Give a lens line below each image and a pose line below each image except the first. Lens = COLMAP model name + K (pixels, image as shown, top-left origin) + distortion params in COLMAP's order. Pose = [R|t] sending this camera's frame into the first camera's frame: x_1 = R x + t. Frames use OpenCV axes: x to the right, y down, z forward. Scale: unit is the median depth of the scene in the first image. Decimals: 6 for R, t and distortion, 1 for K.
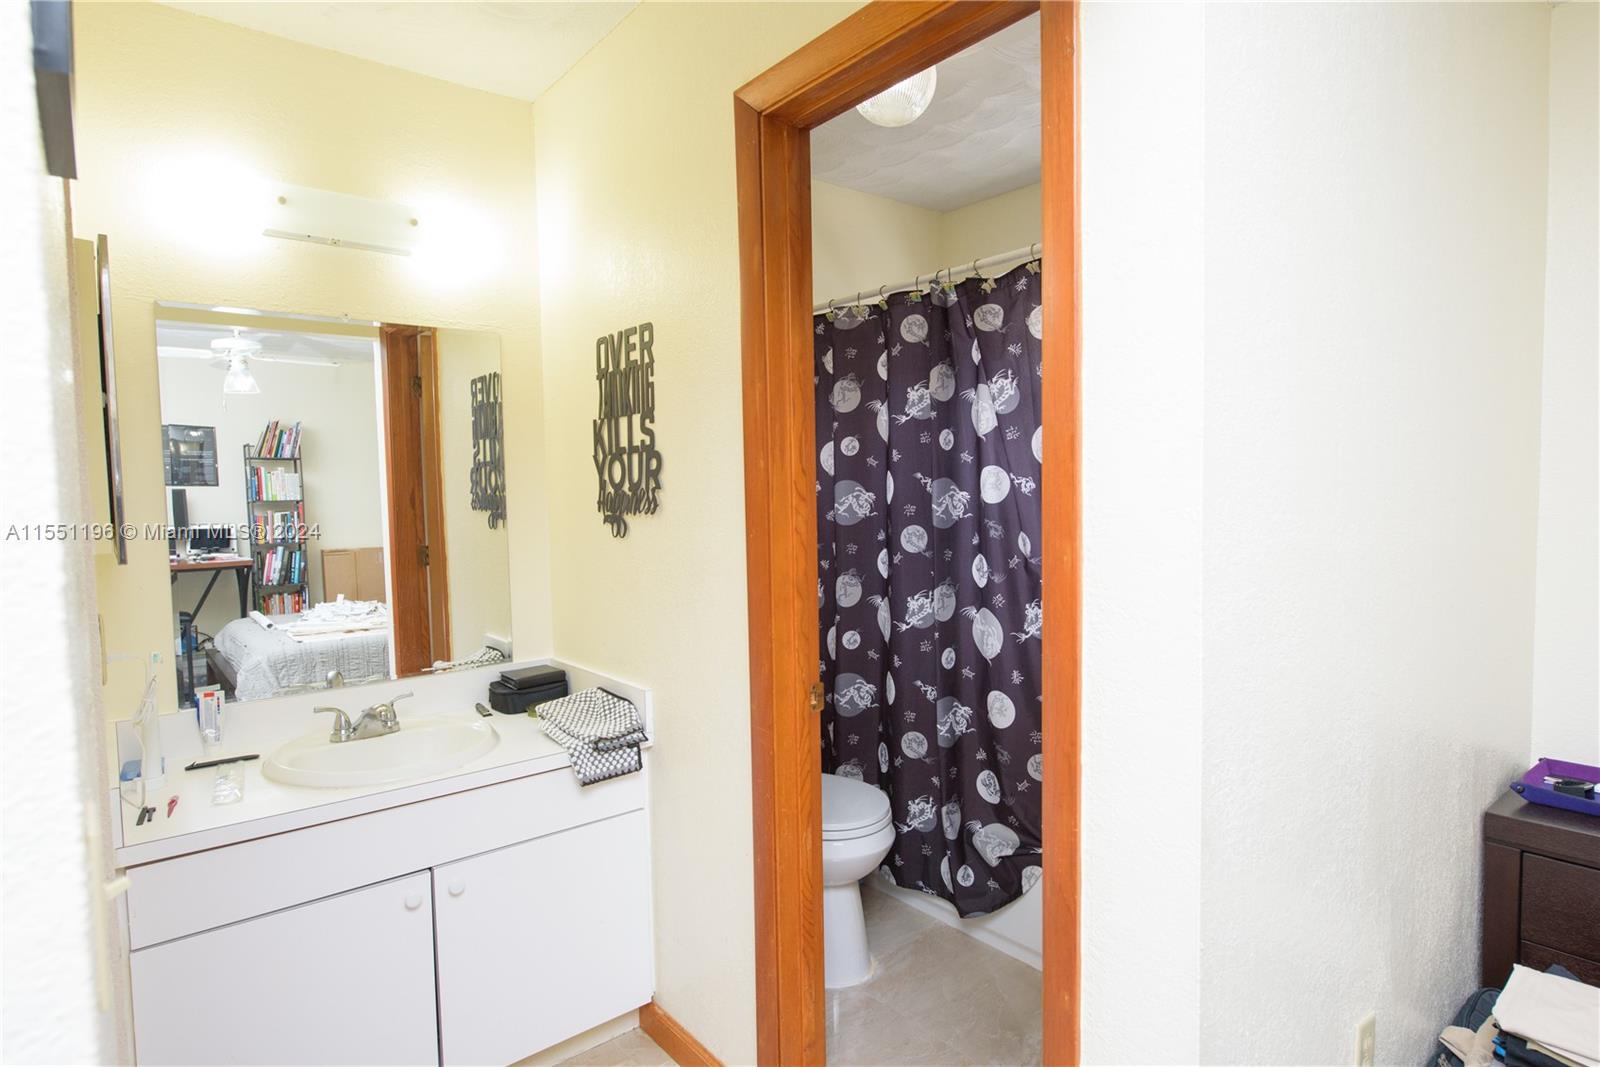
lens RADIAL K [[864.4, 0, 802.8], [0, 864.4, 535.3], [0, 0, 1]] dist [0.001624, 0.000195]
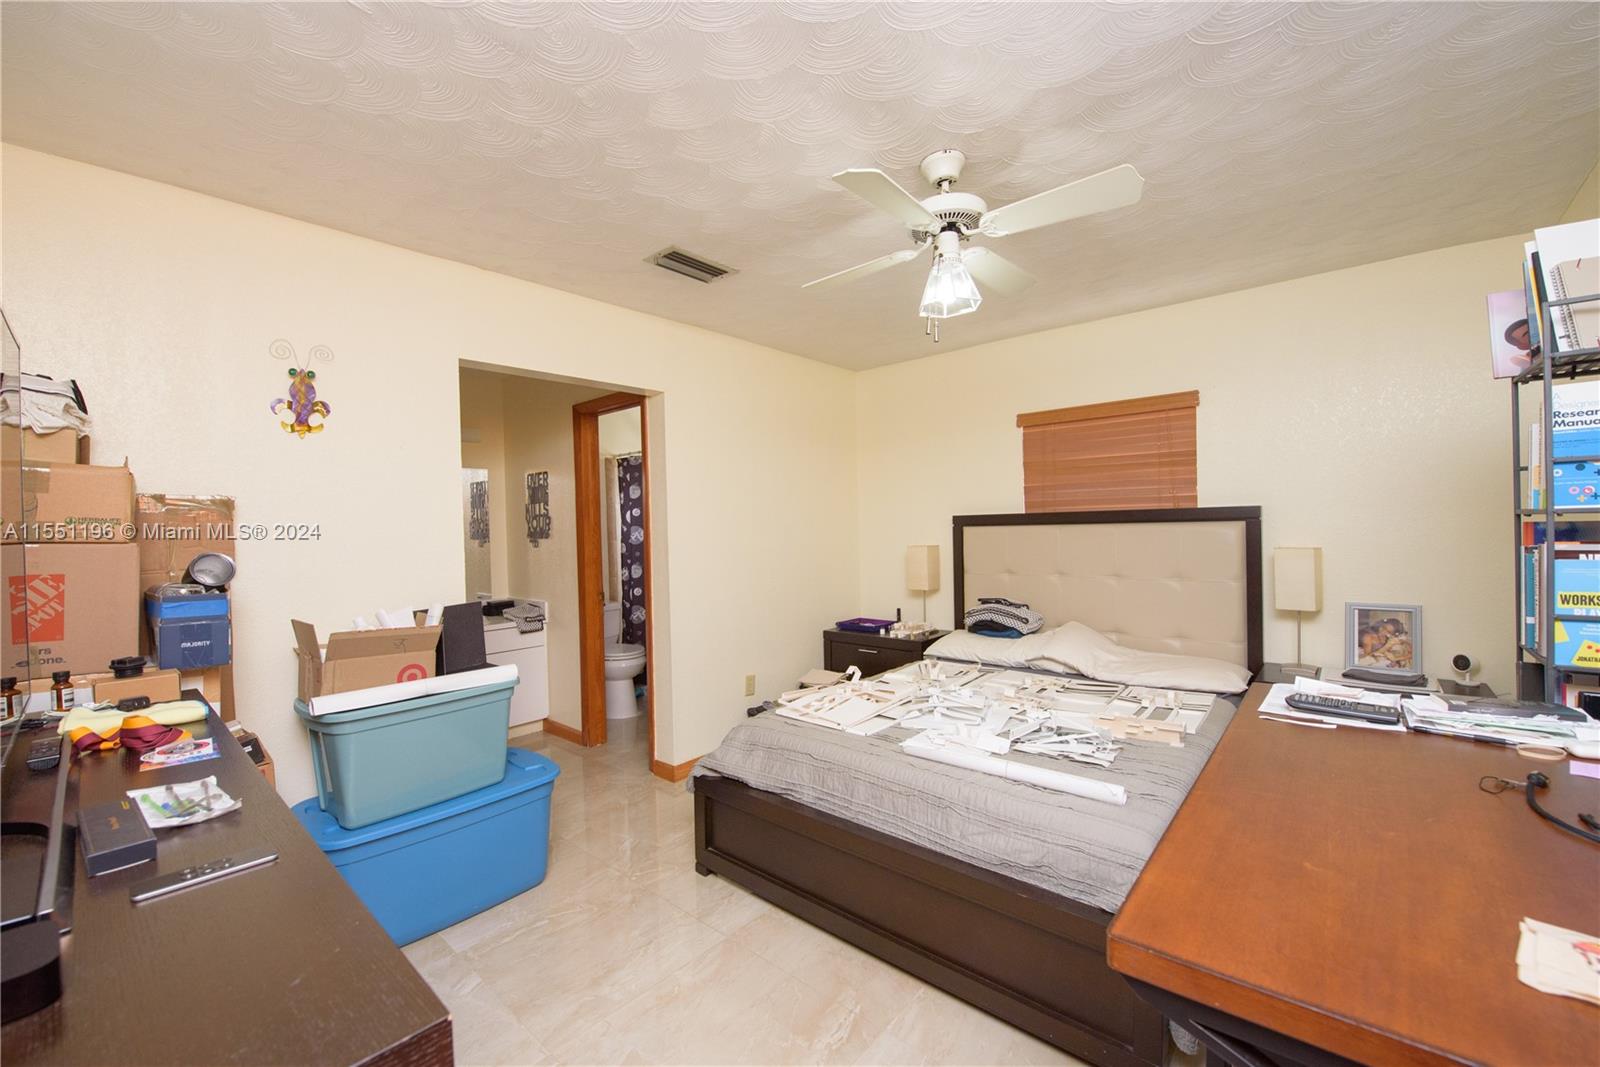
lens RADIAL K [[642.6, 0, 805.9], [0, 642.6, 536.1], [0, 0, 1]] dist [-0.001323, -0.000036]
pose [[0.985829, -0.007705, 0.167578, 0.297808], [0.015263, 0.998921, -0.043863, 0.070407], [-0.167059, 0.045799, 0.984883, -1.173699]]
